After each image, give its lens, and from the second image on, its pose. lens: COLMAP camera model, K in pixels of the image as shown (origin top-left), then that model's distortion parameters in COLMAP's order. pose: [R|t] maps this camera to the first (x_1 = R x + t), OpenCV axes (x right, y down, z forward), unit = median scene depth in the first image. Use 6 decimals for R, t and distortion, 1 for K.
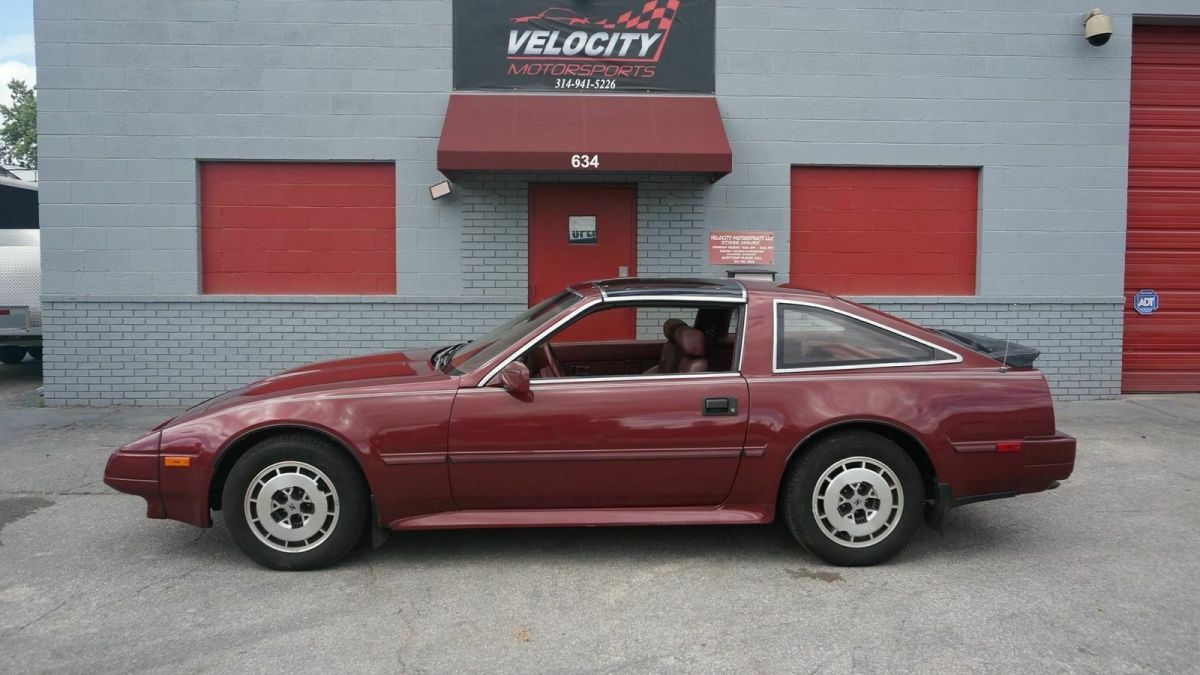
lens RADIAL K [[929.8, 0, 605.1], [0, 929.8, 335.1], [0, 0, 1]] dist [-0.037449, 0.027273]
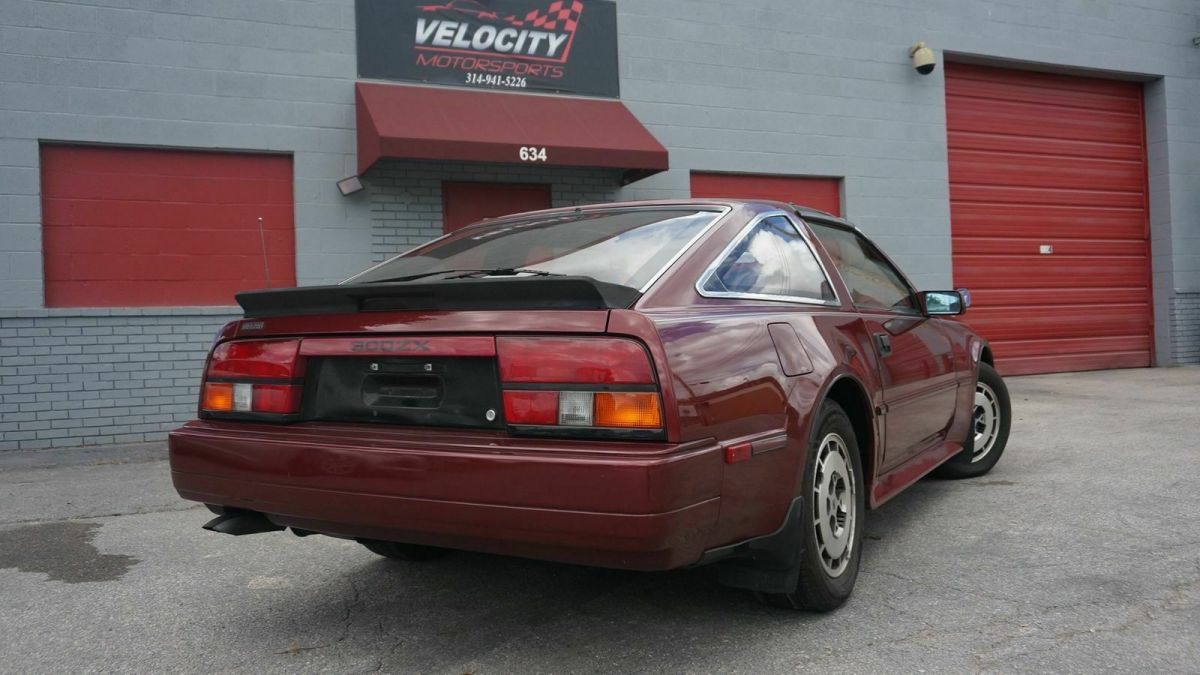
lens RADIAL K [[1000.9, 0, 622.3], [0, 1000.9, 339.8], [0, 0, 1]] dist [-0.025774, 0.015602]
pose [[0.922355, -0.036464, 0.384618, -0.308033], [0.062837, 0.996439, -0.056221, 0.062442], [-0.381199, 0.076024, 0.921362, 0.020146]]
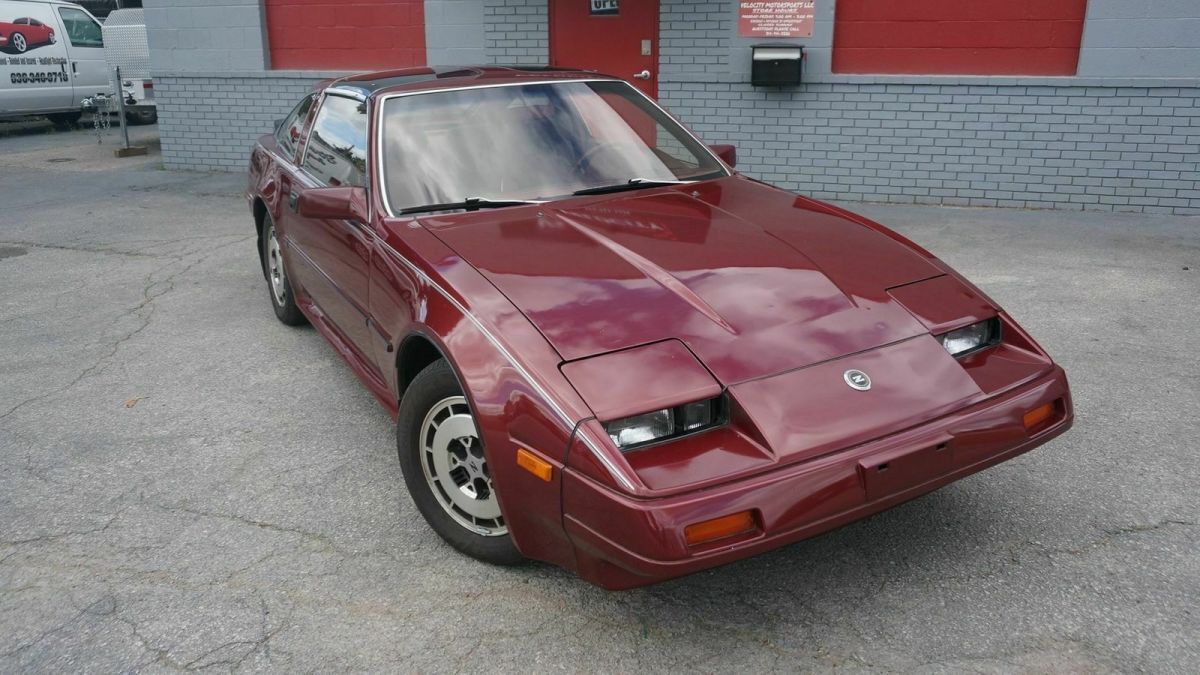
lens RADIAL K [[929.8, 0, 598.3], [0, 929.8, 342.6], [0, 0, 1]] dist [-0.037449, 0.027273]
pose [[0.933308, 0.105206, -0.343319, 0.328136], [-0.016397, 0.967605, 0.251937, -0.014148], [0.358703, -0.229506, 0.904798, 0.084586]]
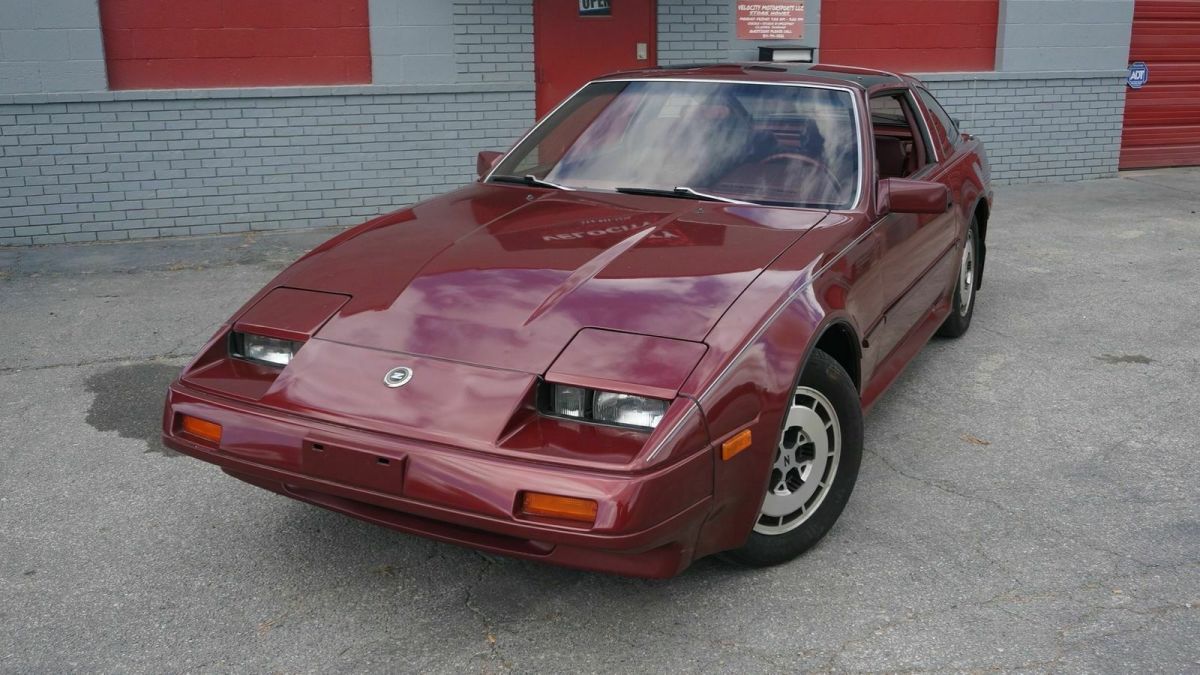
lens RADIAL K [[1119.9, 0, 620.3], [0, 1119.9, 343.7], [0, 0, 1]] dist [-0.030644, 0.000000]
pose [[0.957233, -0.086635, 0.276044, -0.307457], [0.031160, 0.979435, 0.199338, -0.009631], [-0.287637, -0.182211, 0.940247, 0.003965]]
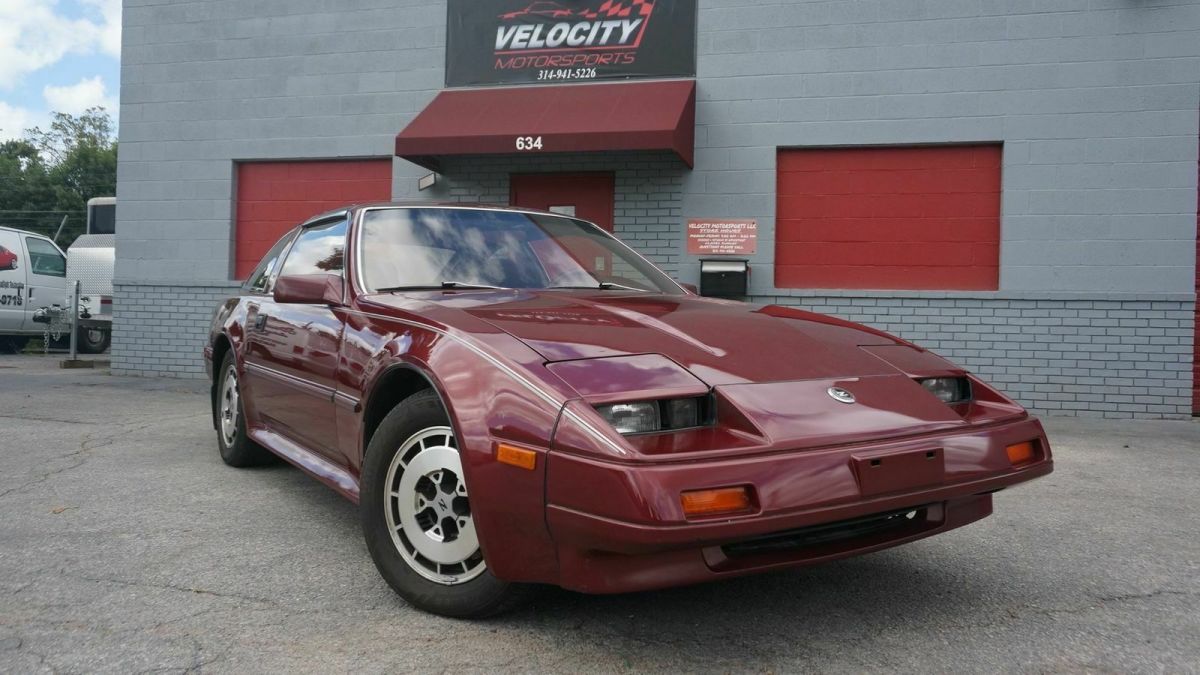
lens RADIAL K [[929.8, 0, 601.9], [0, 929.8, 333.1], [0, 0, 1]] dist [-0.037449, 0.027273]
pose [[0.954116, 0.022911, -0.298558, 0.320837], [-0.041230, 0.997623, -0.055205, 0.062162], [0.296584, 0.064981, 0.952794, 0.075052]]
